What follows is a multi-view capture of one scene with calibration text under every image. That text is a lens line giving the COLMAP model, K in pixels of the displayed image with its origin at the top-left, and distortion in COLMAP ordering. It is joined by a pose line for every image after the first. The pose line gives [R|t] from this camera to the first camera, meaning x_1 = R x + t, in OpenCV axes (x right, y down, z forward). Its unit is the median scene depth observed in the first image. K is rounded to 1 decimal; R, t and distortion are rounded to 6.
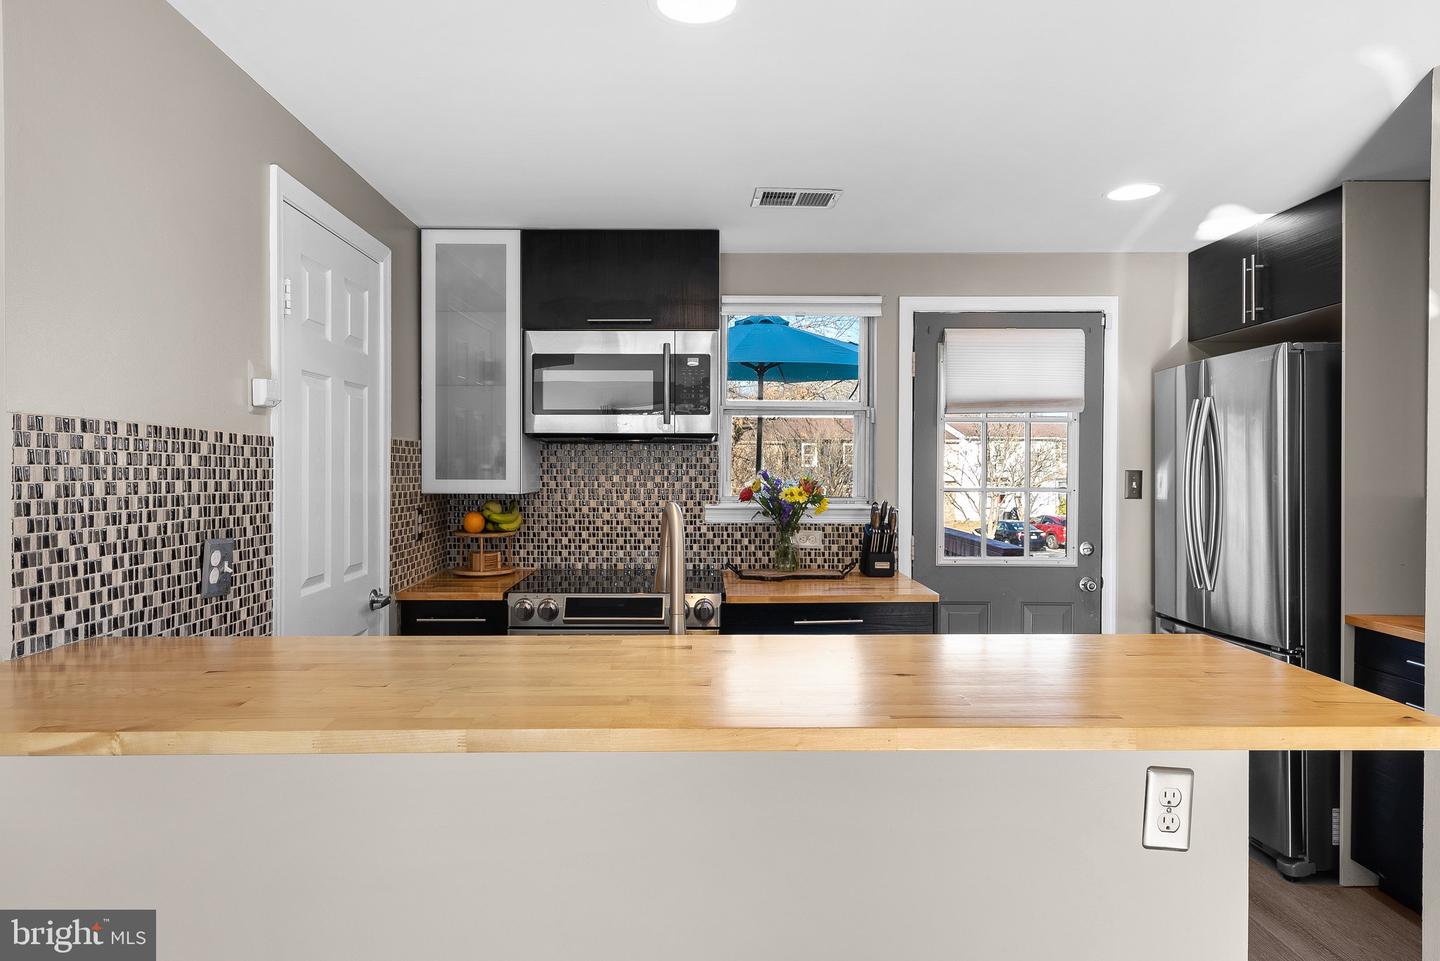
lens RADIAL K [[871.0, 0, 701.7], [0, 871.0, 473.5], [0, 0, 1]] dist [-0.000568, 0.016926]
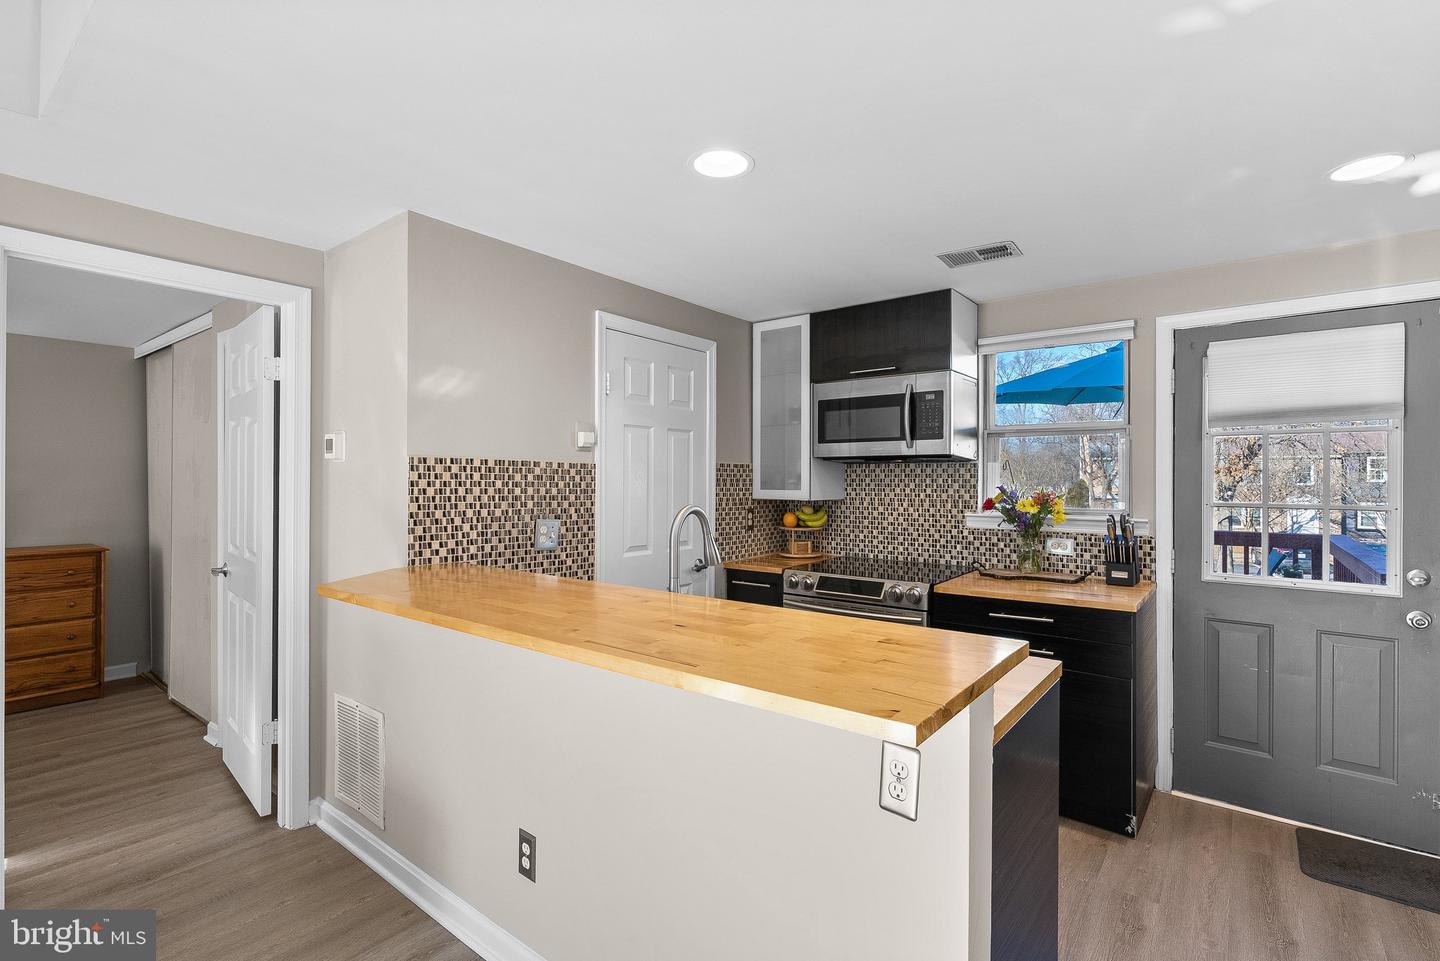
lens RADIAL K [[670.2, 0, 720.0], [0, 670.2, 480.5], [0, 0, 1]] dist [-0.000356, 0.000971]
pose [[0.777861, -0.000076, -0.628436, 0.354941], [-0.005973, 0.999954, -0.007515, 0.000279], [0.628408, 0.009600, 0.777825, 0.065641]]
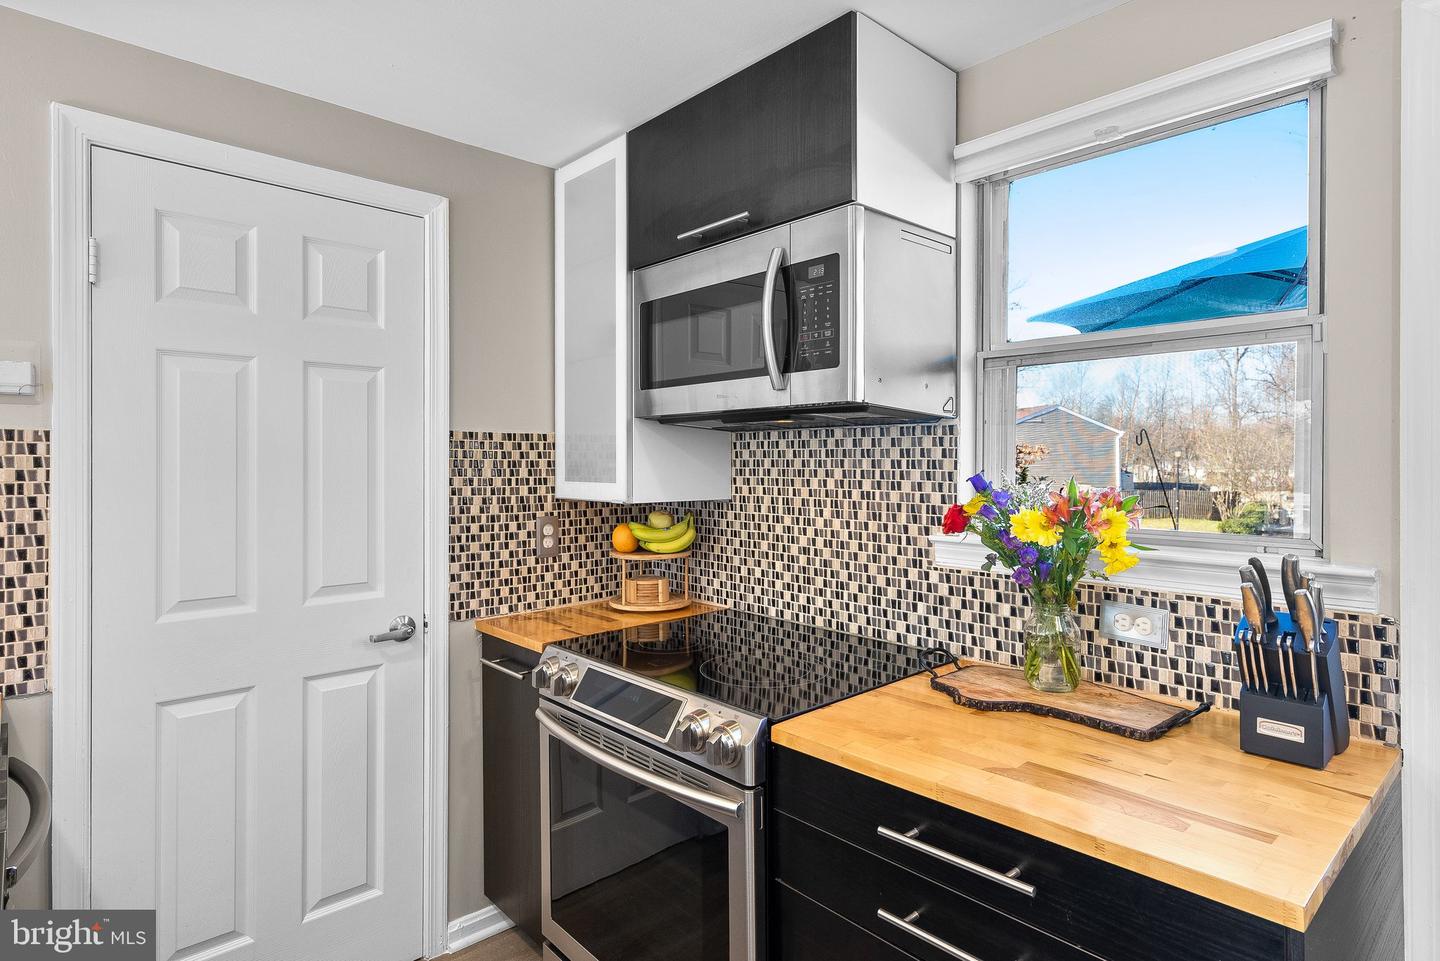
lens RADIAL K [[777.9, 0, 712.8], [0, 777.9, 466.0], [0, 0, 1]] dist [0.004889, 0.001577]
pose [[0.664687, 0.000149, -0.747122, 0.307118], [-0.004155, 0.999985, -0.003497, -0.005071], [0.747111, 0.005429, 0.664677, 0.622212]]
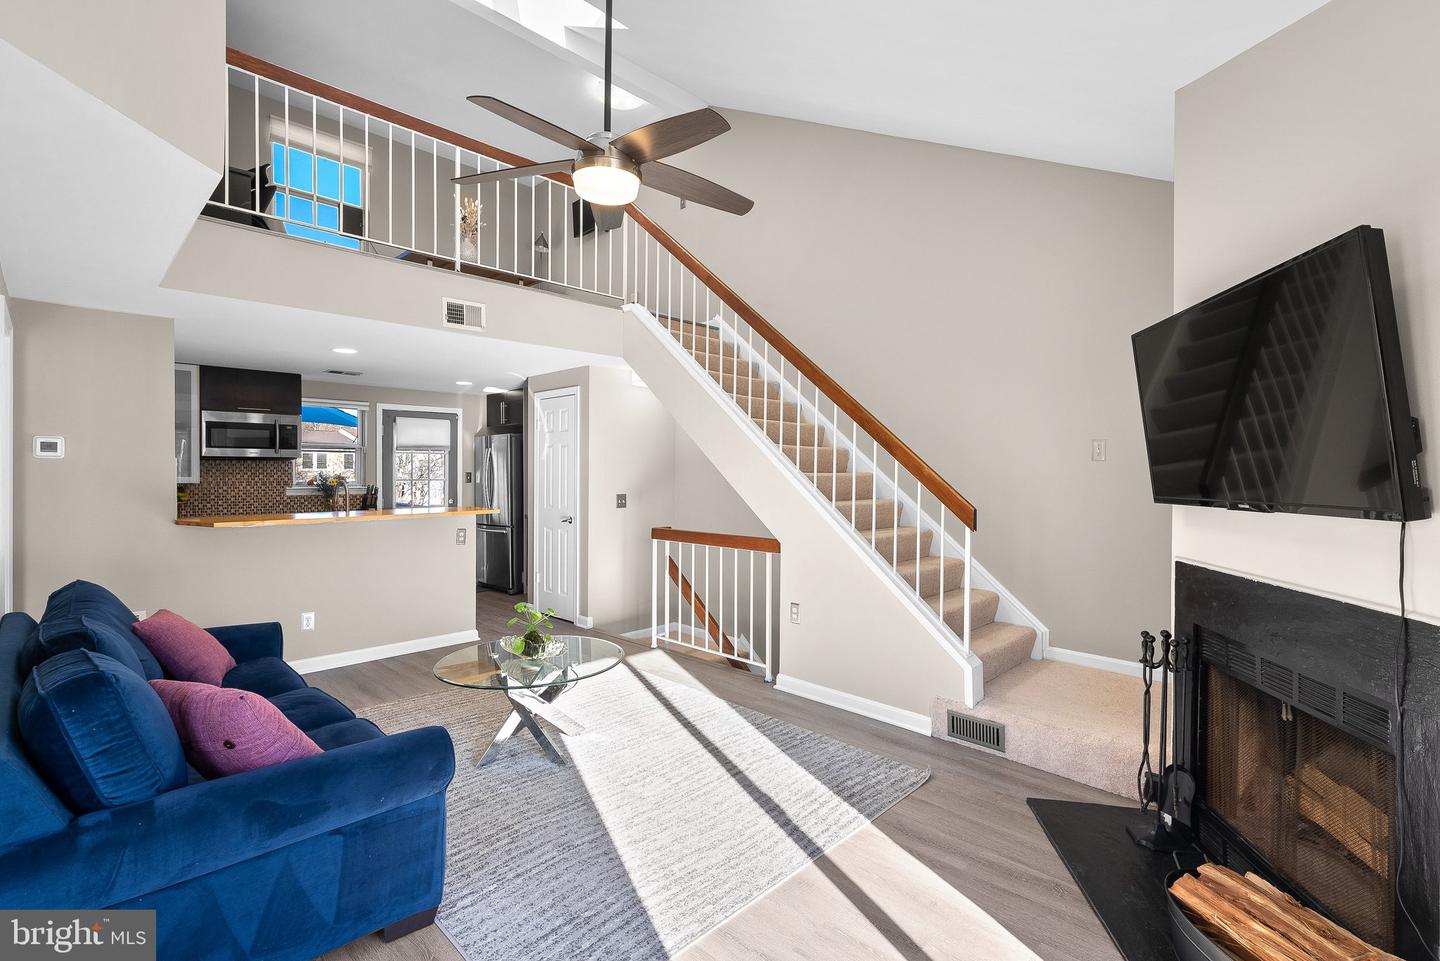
lens RADIAL K [[655.1, 0, 712.8], [0, 655.1, 480.5], [0, 0, 1]] dist [-0.000941, 0.000647]
pose [[0.711872, -0.008994, 0.702252, -0.445526], [0.003898, 0.999953, 0.008855, 0.006957], [-0.702298, -0.003566, 0.711874, -1.109808]]
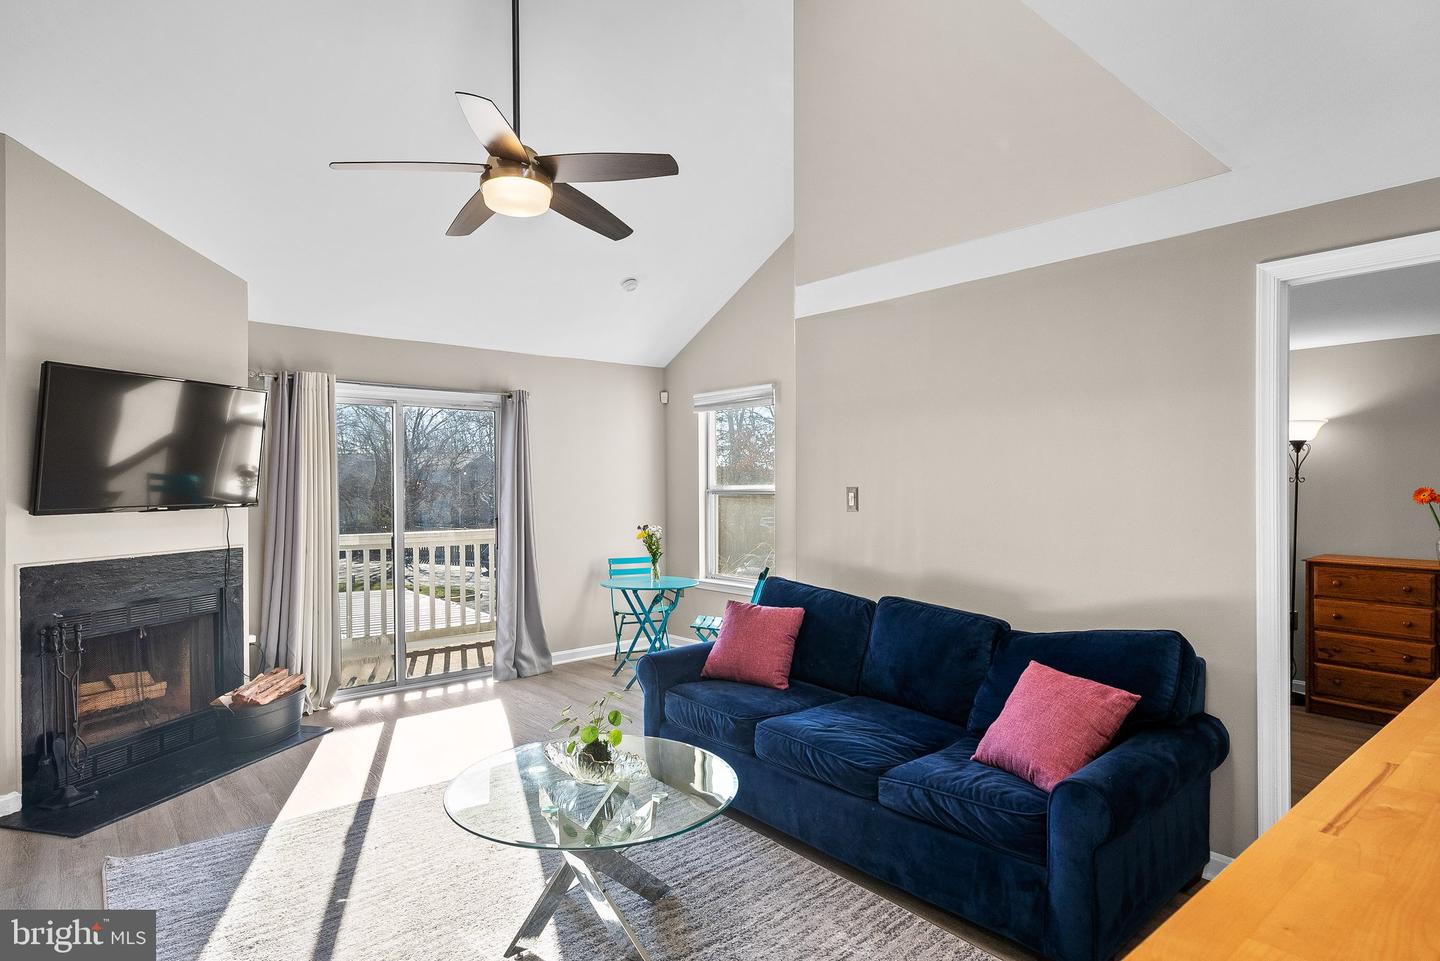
lens RADIAL K [[768.0, 0, 715.7], [0, 768.0, 490.2], [0, 0, 1]] dist [0.005344, 0.001433]
pose [[-0.769689, 0.001016, -0.638418, 0.393564], [-0.006114, 0.999941, 0.008962, -0.003781], [0.638389, 0.010801, -0.769638, 0.354146]]
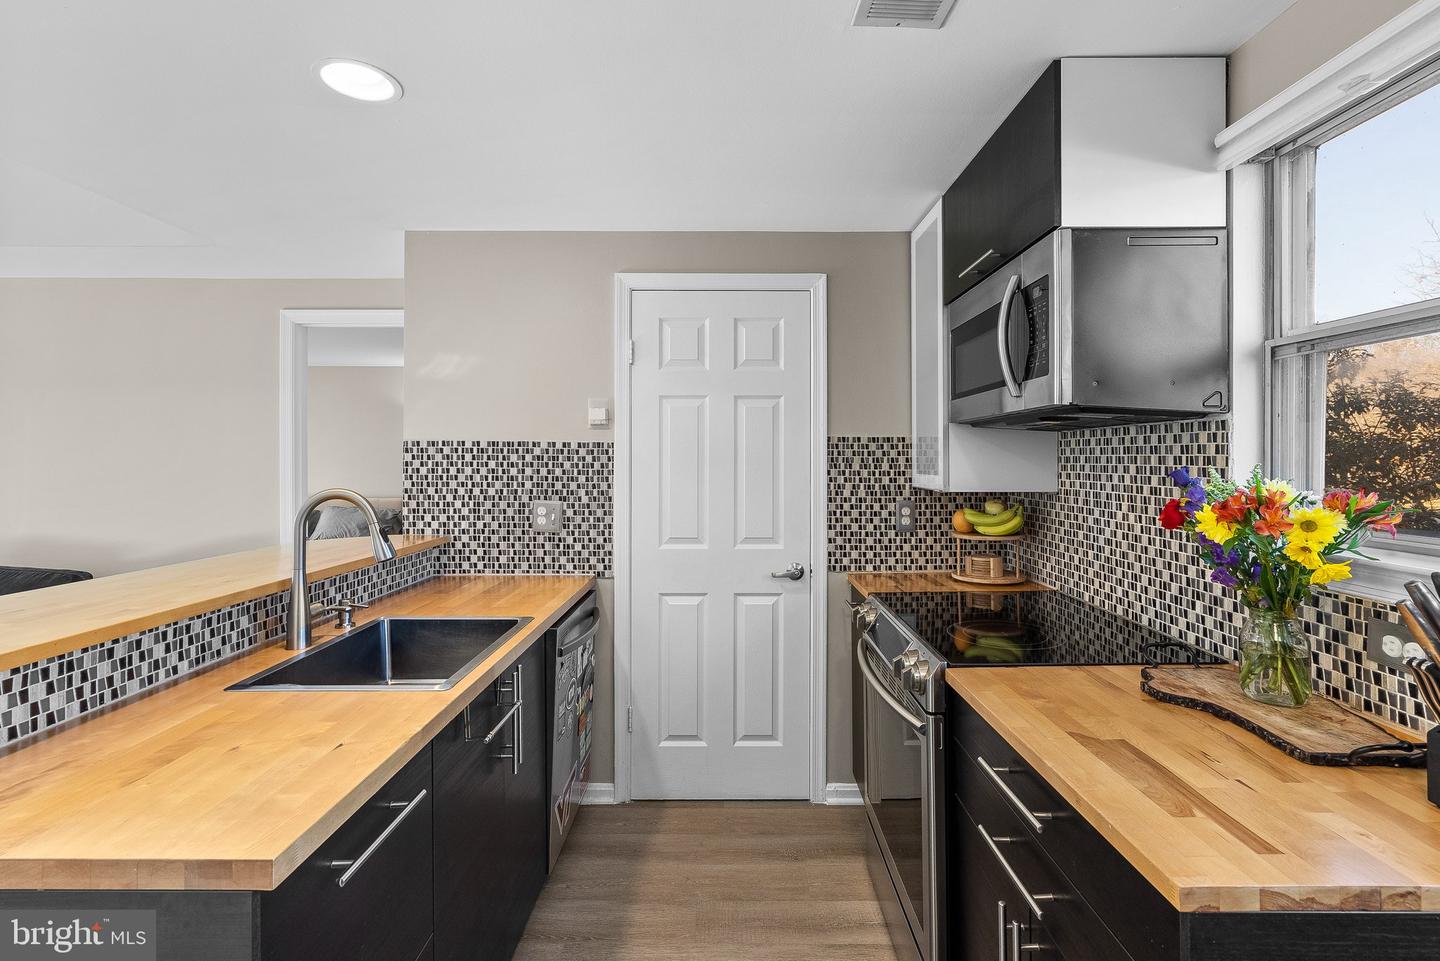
lens RADIAL K [[662.4, 0, 719.4], [0, 662.4, 457.2], [0, 0, 1]] dist [-0.009413, 0.006339]
pose [[-0.014671, -0.005906, -0.999875, 0.460142], [-0.008057, 0.999951, -0.005788, -0.005910], [0.999860, 0.007971, -0.014718, 0.771743]]
